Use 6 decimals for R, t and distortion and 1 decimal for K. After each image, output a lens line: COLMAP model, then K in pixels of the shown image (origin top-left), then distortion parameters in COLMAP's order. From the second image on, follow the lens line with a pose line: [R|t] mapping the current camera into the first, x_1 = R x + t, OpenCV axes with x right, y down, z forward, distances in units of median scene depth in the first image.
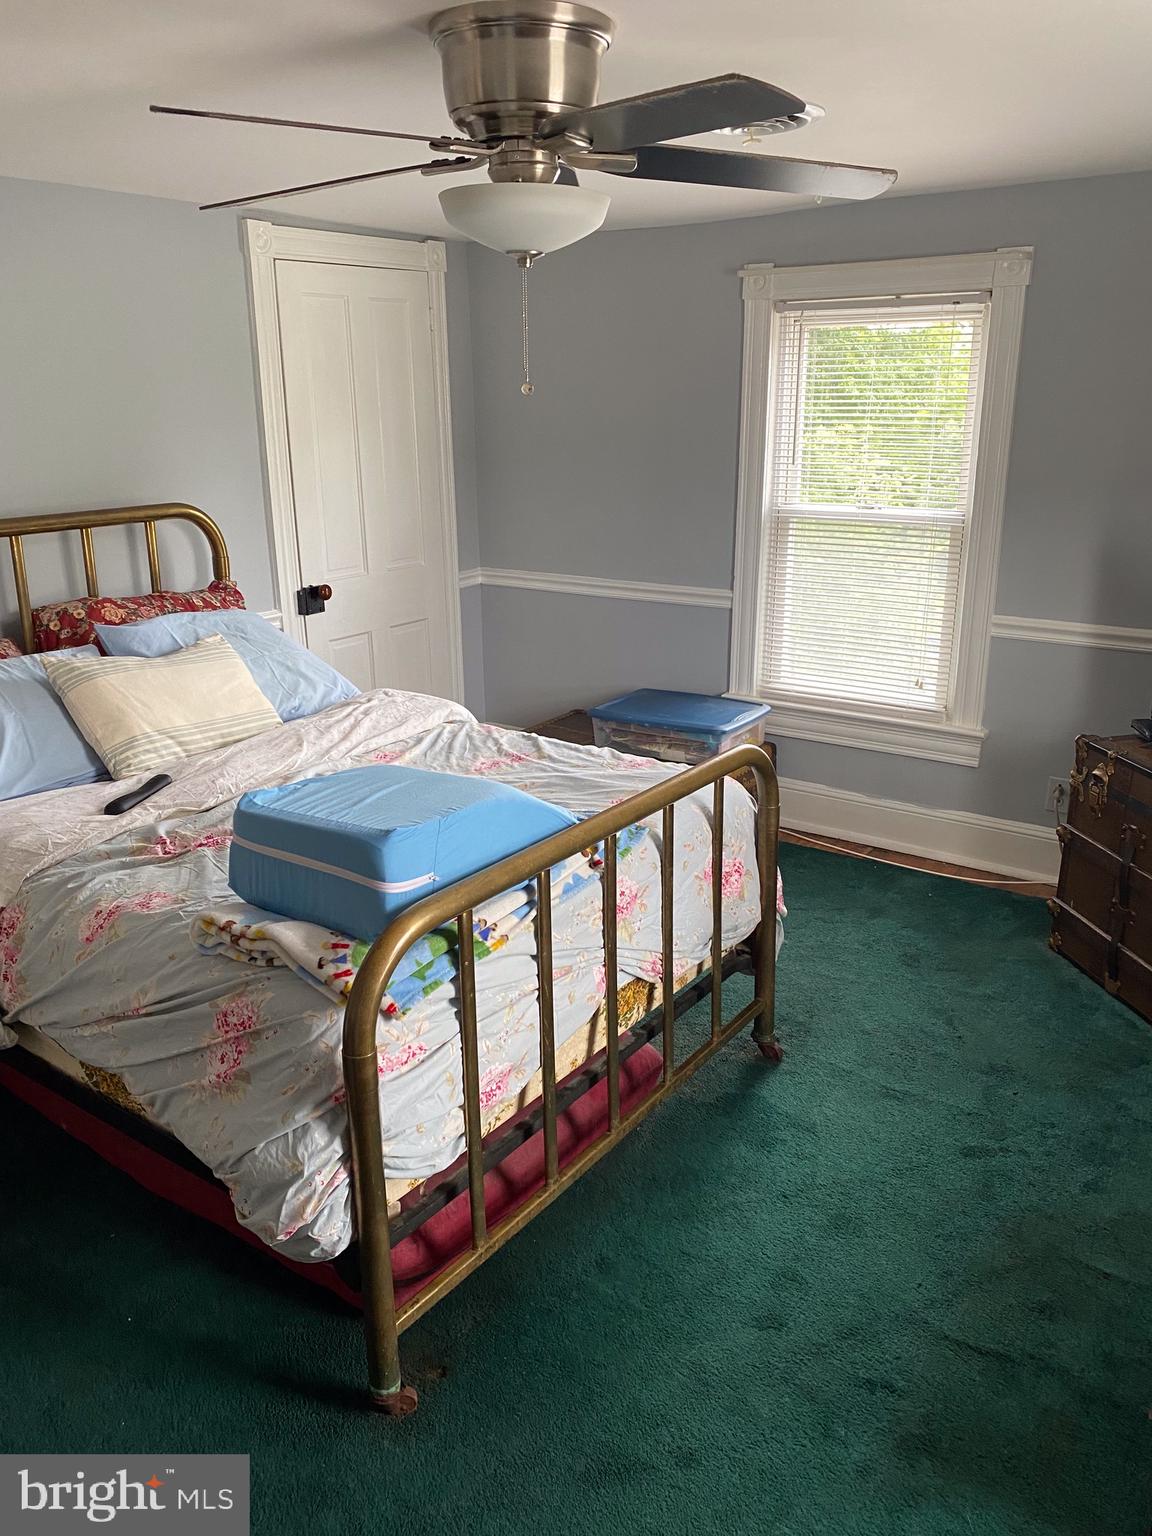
lens RADIAL K [[1146.7, 0, 578.5], [0, 1146.7, 800.4], [0, 0, 1]] dist [-0.001306, -0.003605]
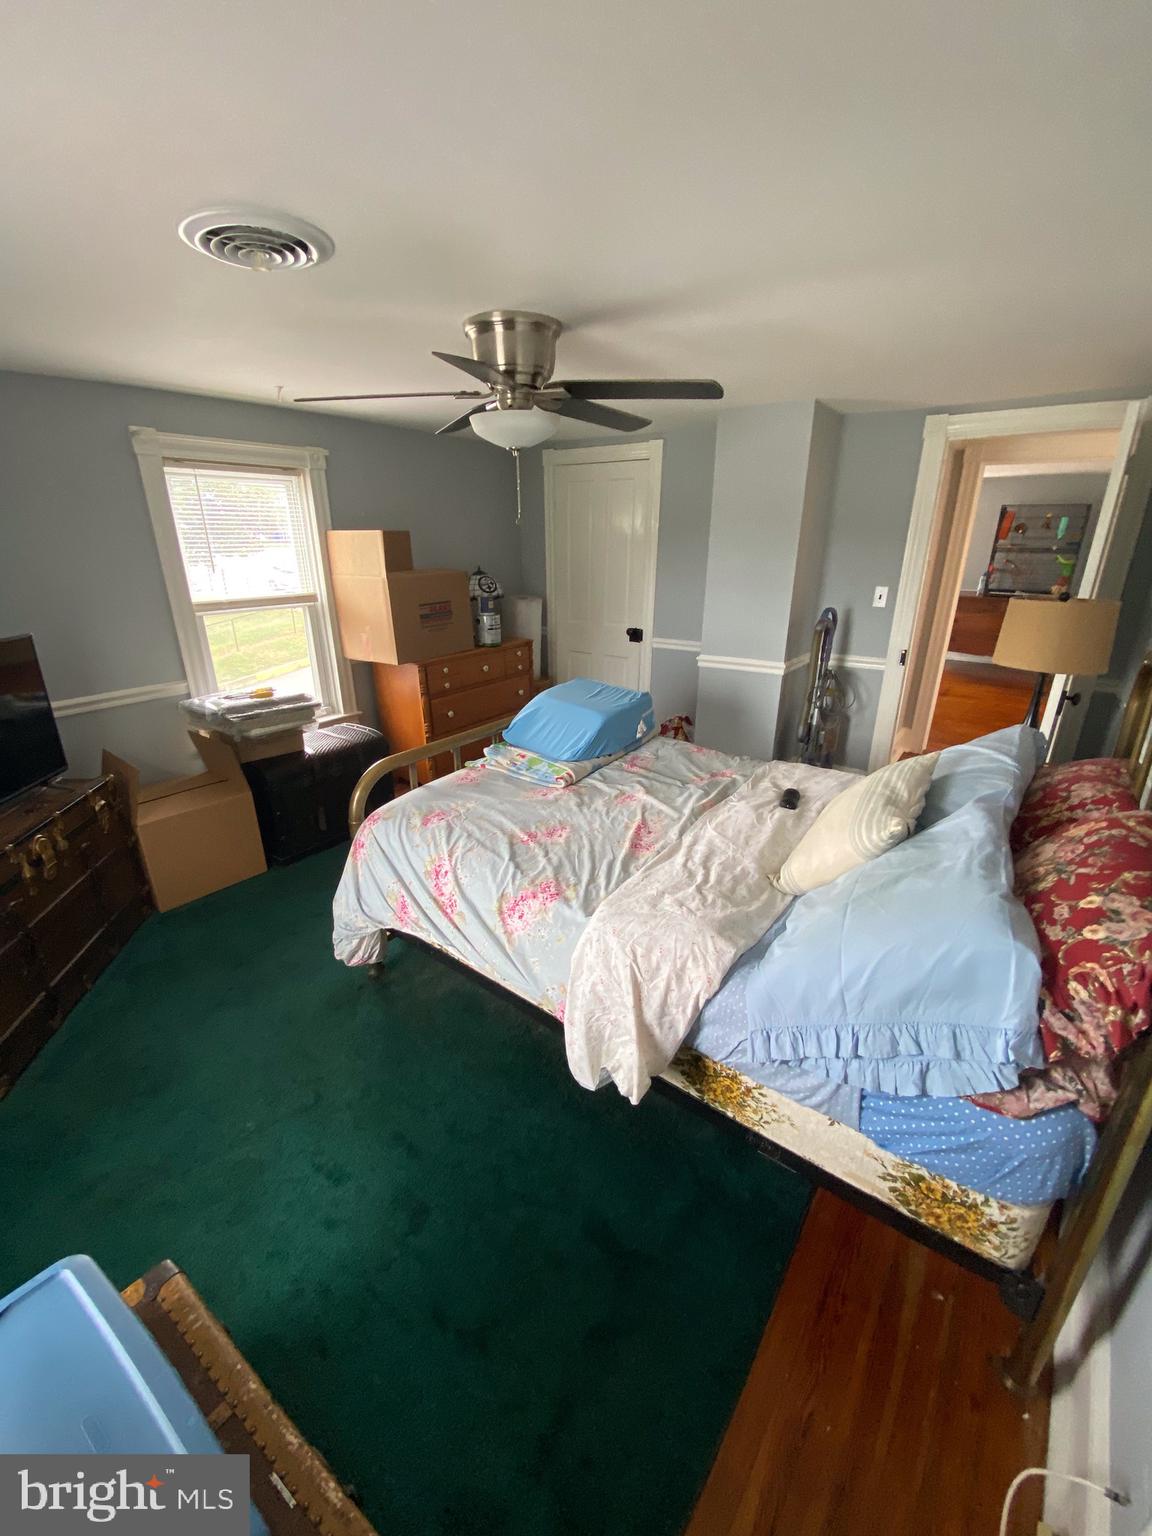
lens RADIAL K [[651.4, 0, 576.0], [0, 651.4, 768.0], [0, 0, 1]] dist [0.001607, 0.000126]
pose [[-0.999446, 0.006036, 0.032724, -0.101499], [0.025737, 0.763581, 0.645198, -0.439343], [-0.021093, 0.645683, -0.763314, 1.225336]]
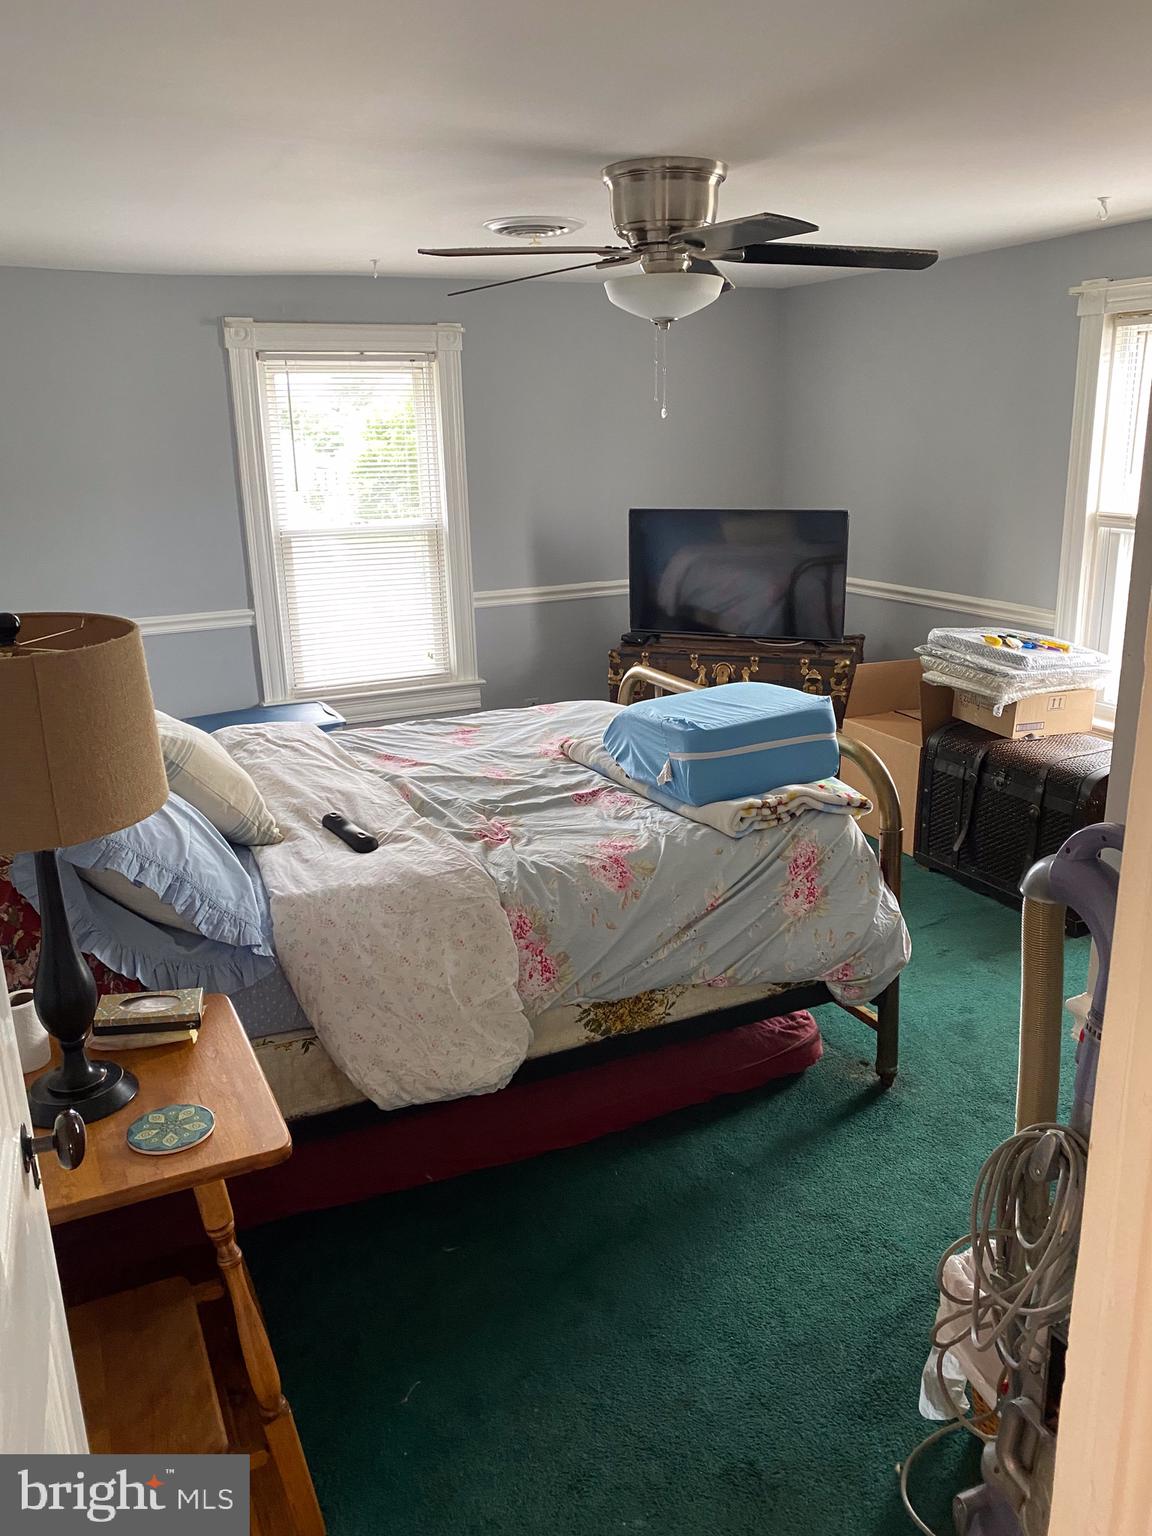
lens RADIAL K [[1171.4, 0, 576.0], [0, 1171.4, 768.0], [0, 0, 1]] dist [-0.011925, -0.006020]
pose [[0.495131, -0.242126, 0.834398, -0.829578], [0.301495, 0.948587, 0.096354, -0.068919], [-0.814829, 0.203859, 0.542674, 0.227996]]
